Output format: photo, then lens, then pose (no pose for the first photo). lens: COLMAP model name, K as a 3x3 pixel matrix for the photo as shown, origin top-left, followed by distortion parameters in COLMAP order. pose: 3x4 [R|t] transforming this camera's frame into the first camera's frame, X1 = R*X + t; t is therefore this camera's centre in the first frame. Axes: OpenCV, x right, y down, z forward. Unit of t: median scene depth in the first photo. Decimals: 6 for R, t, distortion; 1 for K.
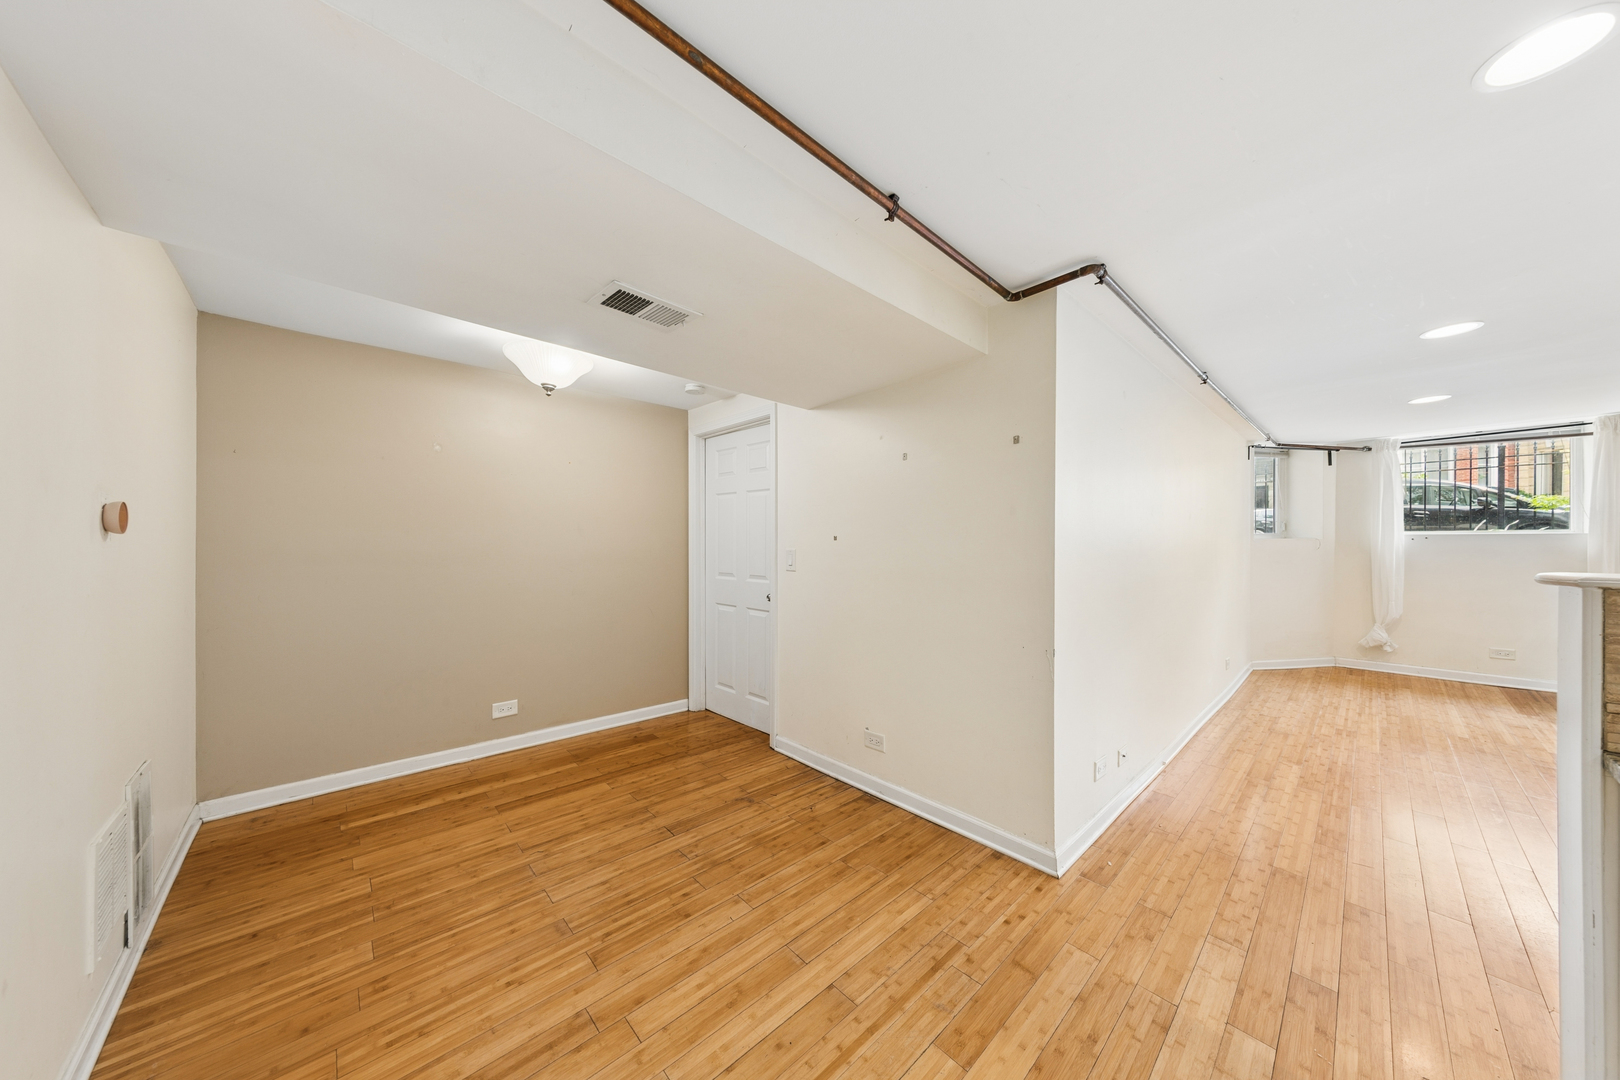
lens RADIAL K [[516.2, 0, 814.0], [0, 516.2, 542.1], [0, 0, 1]] dist [0.002509, 0.000094]
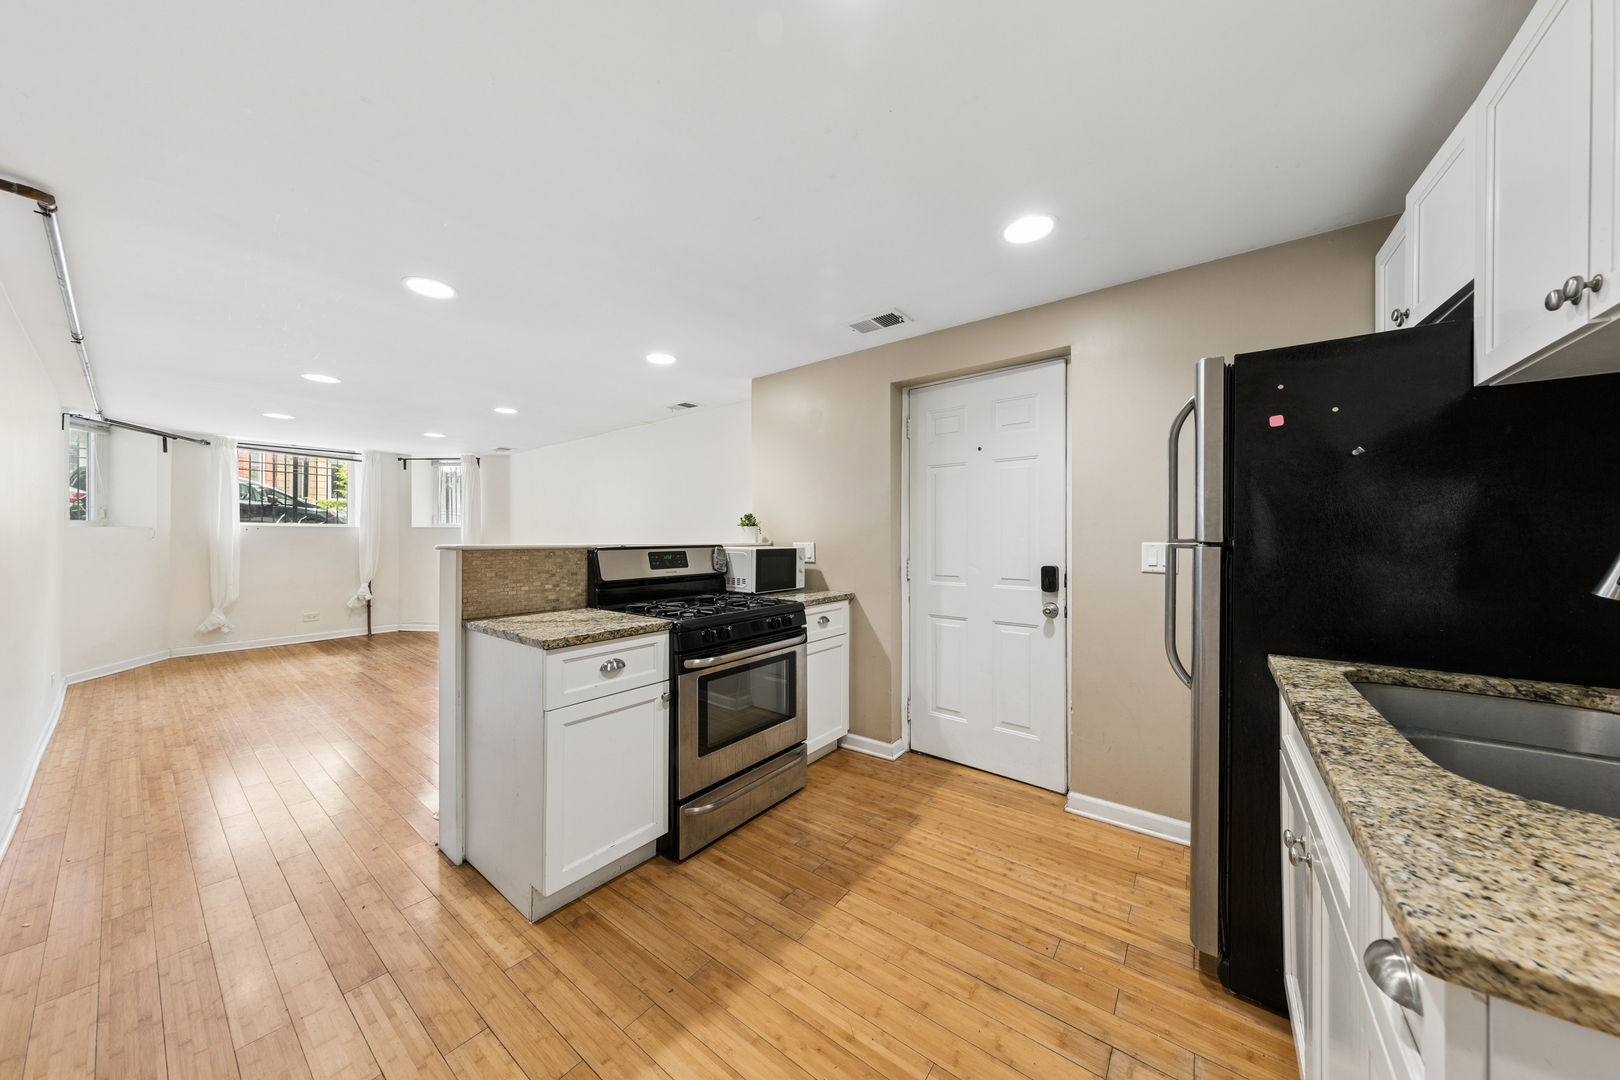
lens RADIAL K [[516.2, 0, 811.9], [0, 516.2, 540.6], [0, 0, 1]] dist [0.002509, 0.000094]
pose [[-0.172560, -0.007951, 0.984967, -0.179509], [-0.005780, 0.999958, 0.007059, 0.003289], [-0.984982, -0.004475, -0.172599, -0.027123]]
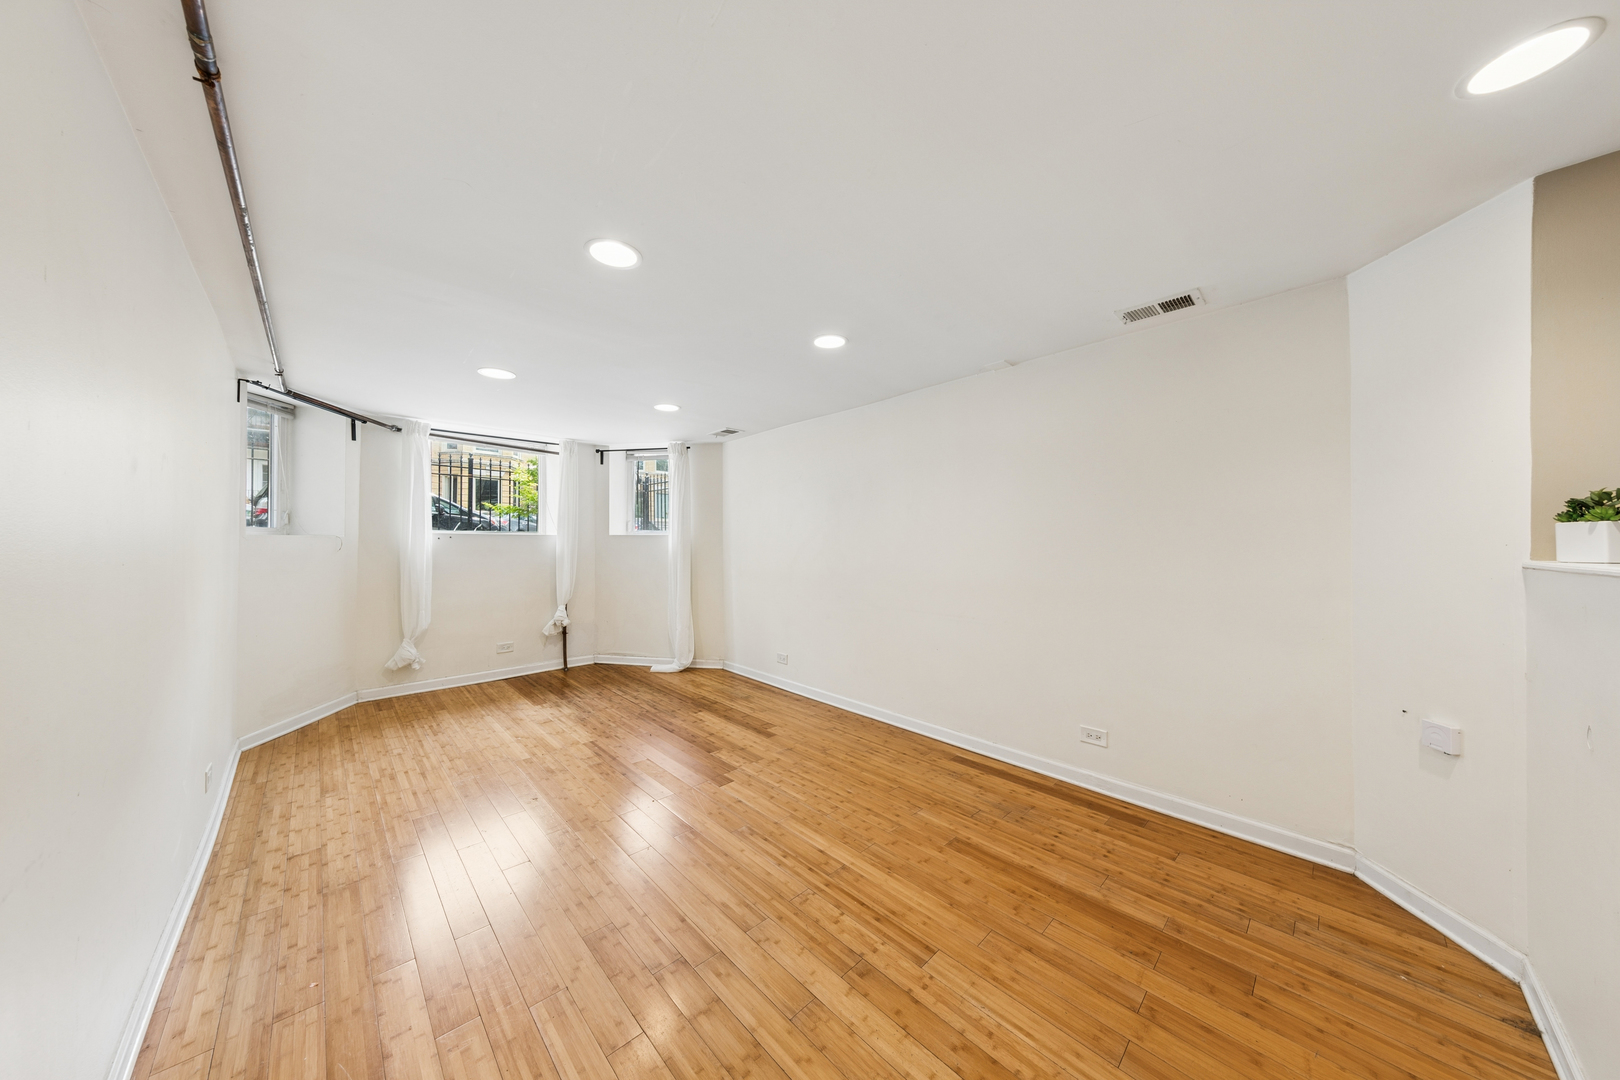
lens RADIAL K [[516.2, 0, 820.5], [0, 516.2, 542.7], [0, 0, 1]] dist [0.002509, 0.000094]
pose [[-0.025504, 0.002435, 0.999672, 0.238672], [-0.003551, 0.999991, -0.002527, 0.001743], [-0.999668, -0.003614, -0.025495, 0.358553]]
